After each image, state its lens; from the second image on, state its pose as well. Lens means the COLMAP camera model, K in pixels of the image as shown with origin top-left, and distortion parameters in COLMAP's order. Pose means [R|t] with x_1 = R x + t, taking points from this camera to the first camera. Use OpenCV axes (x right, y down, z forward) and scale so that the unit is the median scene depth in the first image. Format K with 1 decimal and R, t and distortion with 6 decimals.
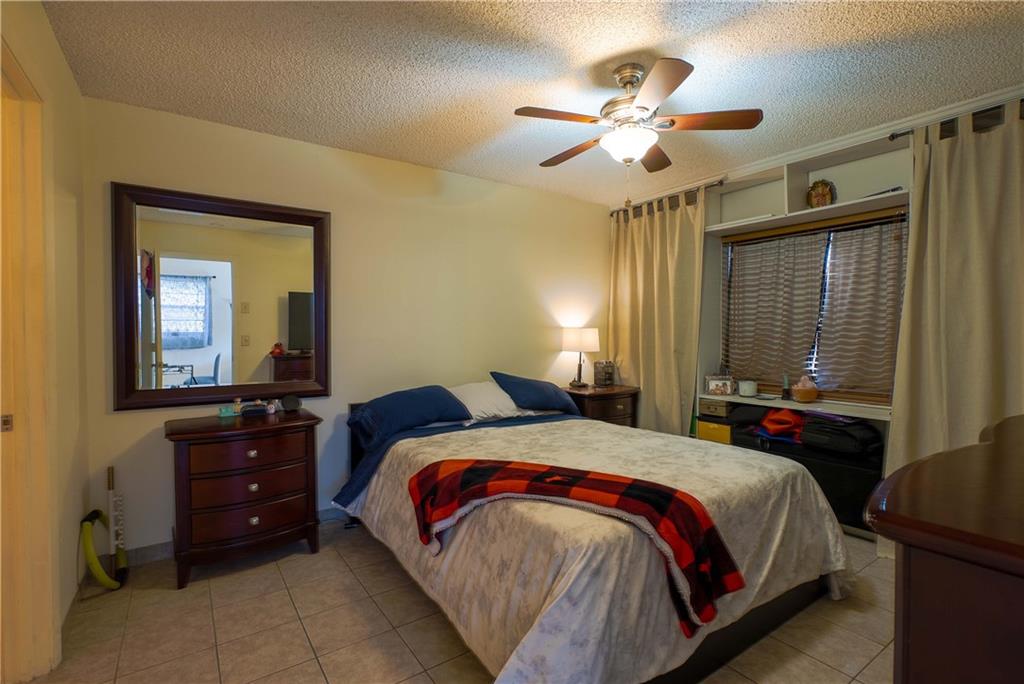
lens RADIAL K [[473.2, 0, 517.5], [0, 473.2, 340.7], [0, 0, 1]] dist [0.000007, -0.000038]
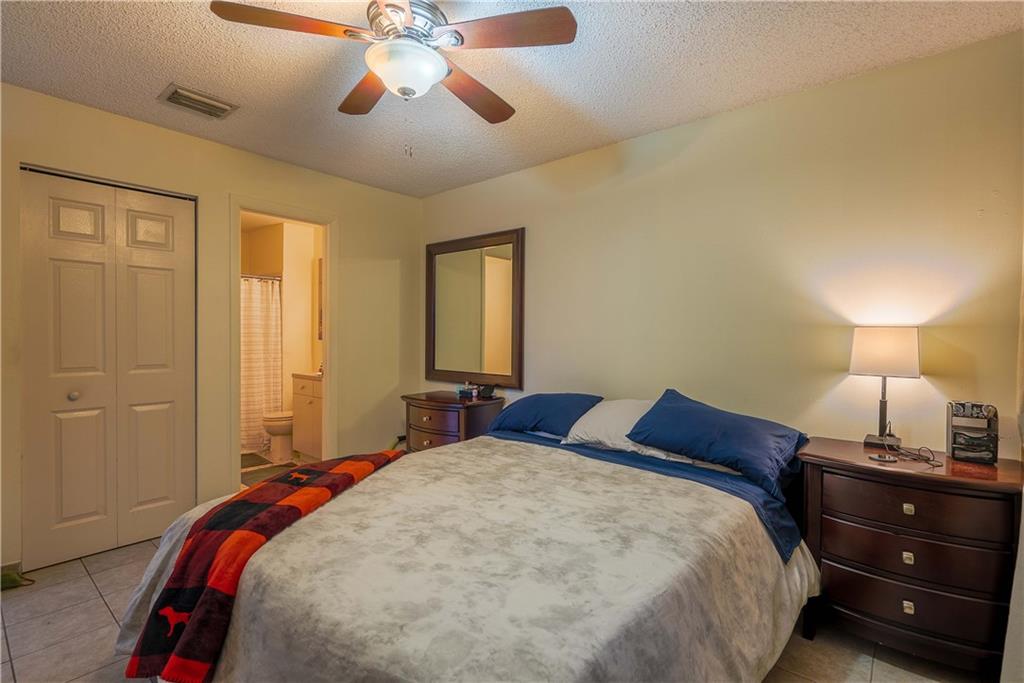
lens RADIAL K [[473.2, 0, 511.9], [0, 473.2, 339.3], [0, 0, 1]] dist [0.000007, -0.000038]
pose [[0.258950, 0.009642, -0.965843, 0.846668], [-0.026006, 0.999657, 0.003007, -0.009278], [0.965541, 0.024339, 0.259112, 0.848702]]
